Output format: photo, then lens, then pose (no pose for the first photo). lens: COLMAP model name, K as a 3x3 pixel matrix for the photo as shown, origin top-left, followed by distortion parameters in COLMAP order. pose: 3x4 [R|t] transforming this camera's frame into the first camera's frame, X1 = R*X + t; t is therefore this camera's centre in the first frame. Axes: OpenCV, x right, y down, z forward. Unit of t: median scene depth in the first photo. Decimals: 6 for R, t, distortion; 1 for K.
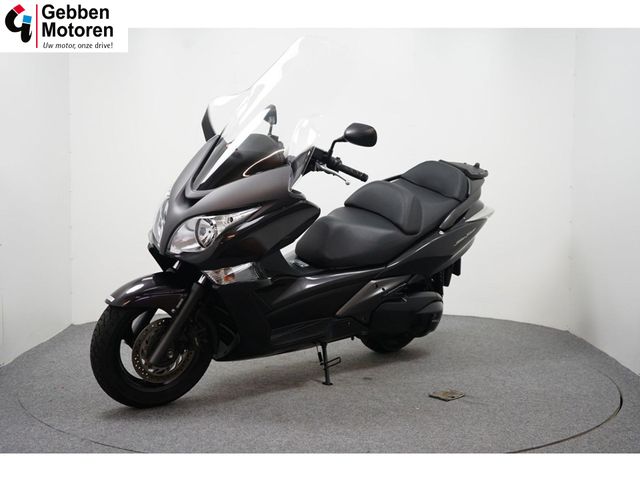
lens RADIAL K [[907.9, 0, 318.9], [0, 907.9, 235.5], [0, 0, 1]] dist [0.051864, 0.000000]
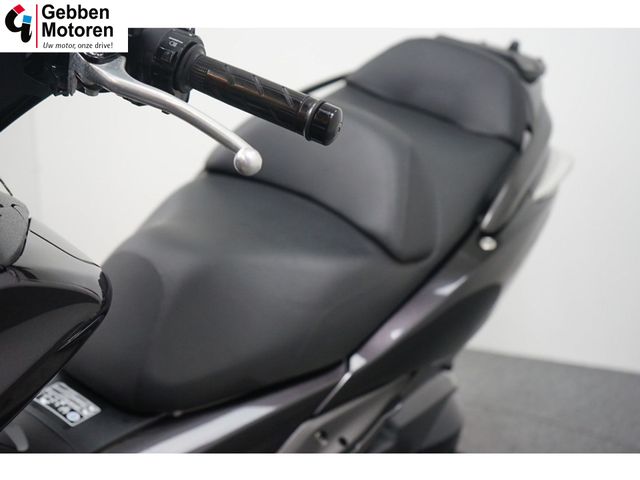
lens RADIAL K [[907.9, 0, 322.6], [0, 907.9, 237.7], [0, 0, 1]] dist [0.051864, 0.000000]
pose [[0.984928, -0.048734, 0.165955, 0.013542], [0.026339, 0.990555, 0.134564, -0.055774], [-0.170946, -0.128165, 0.976909, 0.678490]]
